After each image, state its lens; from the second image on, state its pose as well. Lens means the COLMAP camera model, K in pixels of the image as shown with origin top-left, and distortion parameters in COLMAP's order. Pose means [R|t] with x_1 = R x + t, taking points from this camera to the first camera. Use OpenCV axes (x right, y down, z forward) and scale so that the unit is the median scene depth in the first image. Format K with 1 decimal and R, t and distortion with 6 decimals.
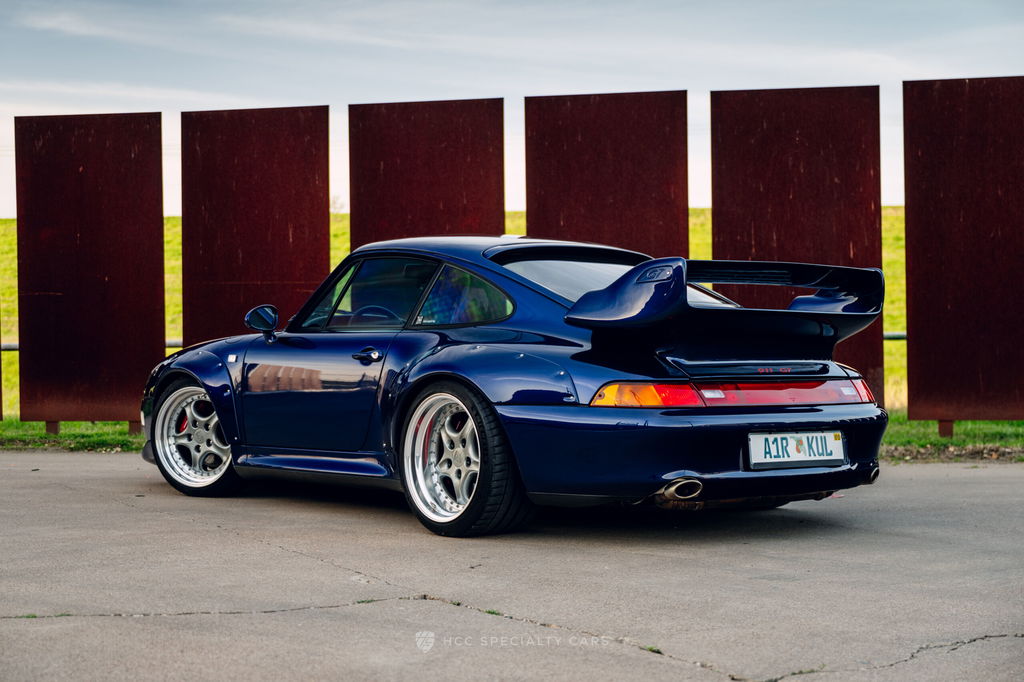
lens RADIAL K [[1589.6, 0, 508.9], [0, 1589.6, 345.7], [0, 0, 1]] dist [-0.011161, 0.000000]
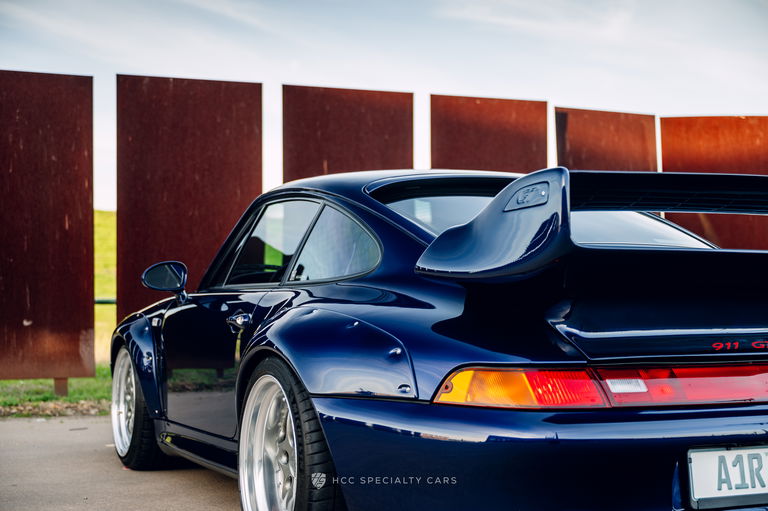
lens RADIAL K [[1192.2, 0, 386.9], [0, 1192.2, 248.7], [0, 0, 1]] dist [-0.011161, 0.000000]
pose [[0.830933, 0.028515, 0.555641, -0.058328], [0.000271, 0.998665, -0.051655, 0.000582], [-0.556372, 0.043072, 0.829816, 0.200181]]
